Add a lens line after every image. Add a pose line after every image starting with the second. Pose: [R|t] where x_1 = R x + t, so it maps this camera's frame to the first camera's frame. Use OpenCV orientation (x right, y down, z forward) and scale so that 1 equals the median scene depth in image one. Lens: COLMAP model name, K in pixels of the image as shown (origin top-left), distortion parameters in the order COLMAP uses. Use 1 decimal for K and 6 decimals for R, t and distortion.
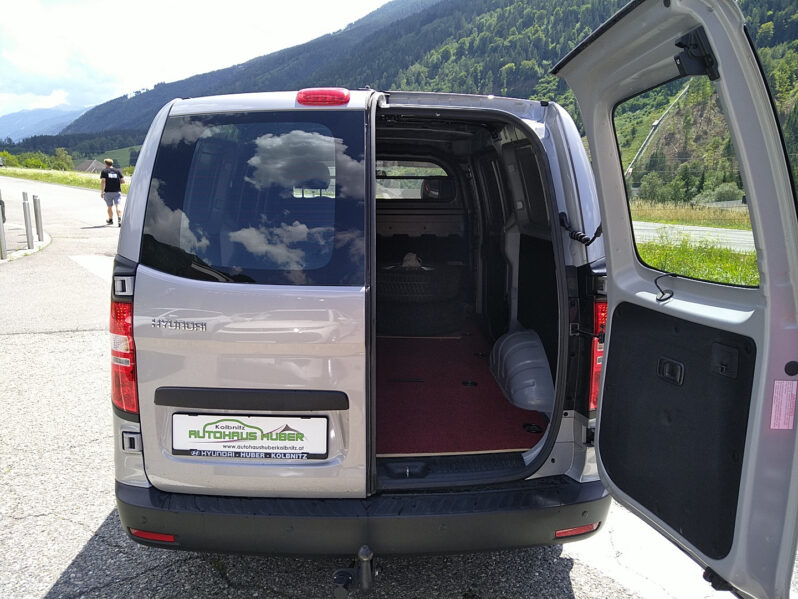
lens RADIAL K [[619.6, 0, 404.0], [0, 619.6, 305.1], [0, 0, 1]] dist [0.045391, -0.031845]
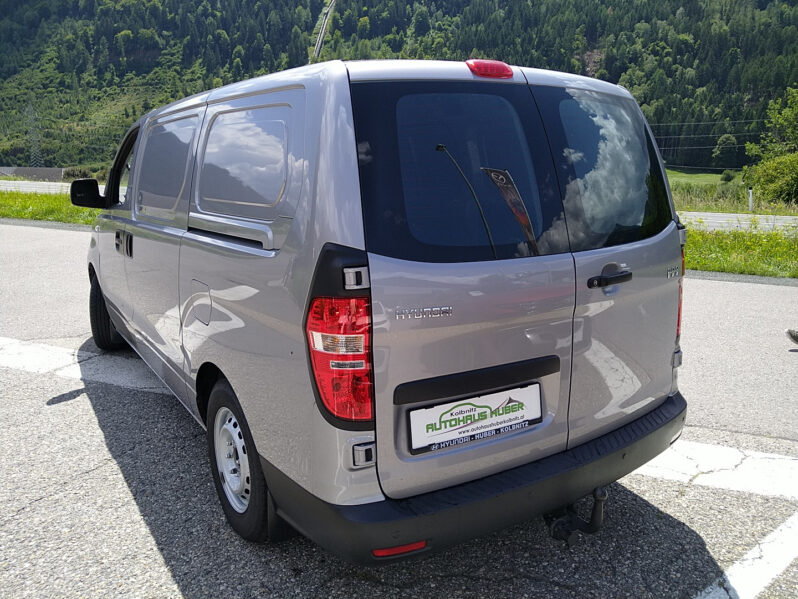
lens RADIAL K [[619.6, 0, 405.5], [0, 619.6, 299.3], [0, 0, 1]] dist [0.045391, -0.031845]
pose [[0.849384, -0.128494, 0.511895, -0.824130], [0.115378, 0.991657, 0.057476, -0.042599], [-0.515009, 0.010243, 0.857123, 0.218539]]
